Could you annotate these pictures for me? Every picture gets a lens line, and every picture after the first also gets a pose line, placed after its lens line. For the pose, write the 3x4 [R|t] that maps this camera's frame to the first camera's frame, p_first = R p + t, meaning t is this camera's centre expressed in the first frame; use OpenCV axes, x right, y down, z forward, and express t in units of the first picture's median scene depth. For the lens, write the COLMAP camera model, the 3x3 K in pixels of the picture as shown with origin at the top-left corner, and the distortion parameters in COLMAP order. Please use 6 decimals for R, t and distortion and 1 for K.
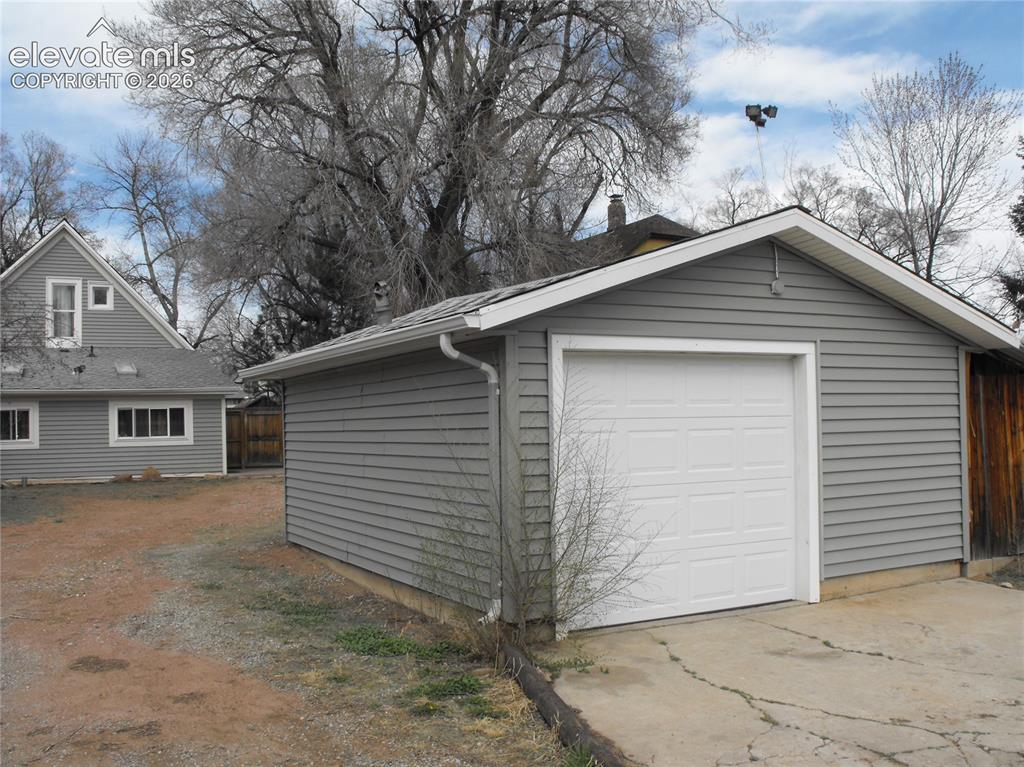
lens RADIAL K [[1014.3, 0, 500.0], [0, 1014.3, 419.7], [0, 0, 1]] dist [-0.134271, 0.000000]
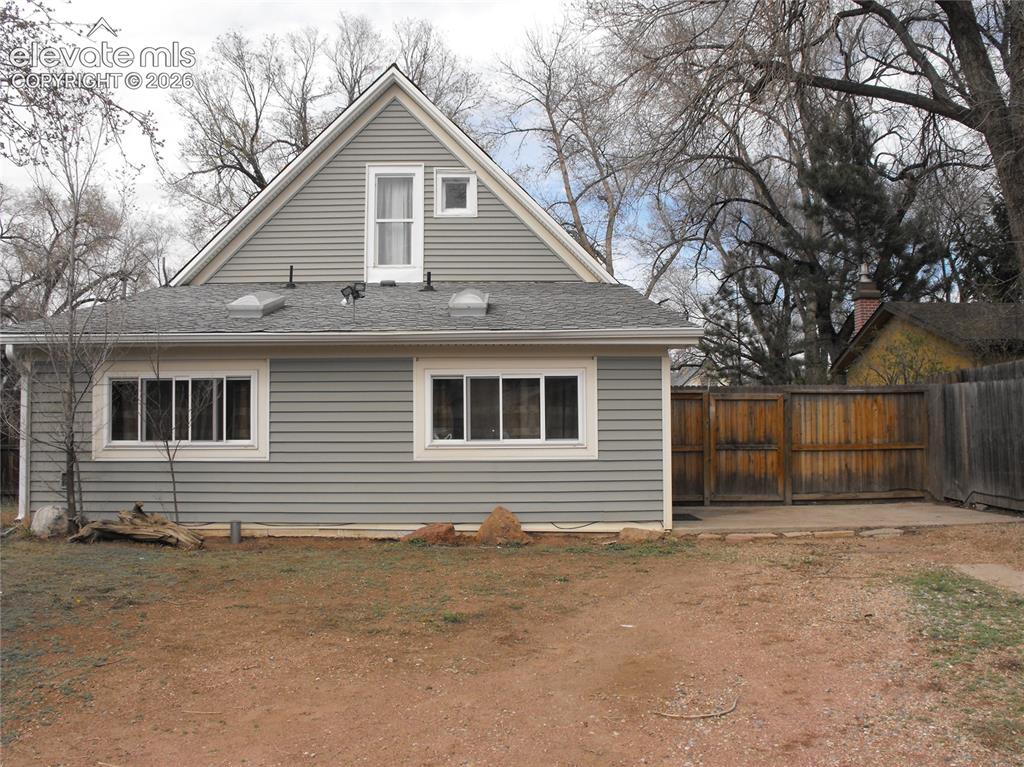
lens RADIAL K [[1014.3, 0, 506.4], [0, 1014.3, 388.4], [0, 0, 1]] dist [-0.134271, 0.000000]
pose [[0.905766, -0.004682, -0.423752, -0.158590], [-0.009947, 0.999429, -0.032305, 0.008794], [0.423662, 0.033476, 0.905202, 0.598056]]
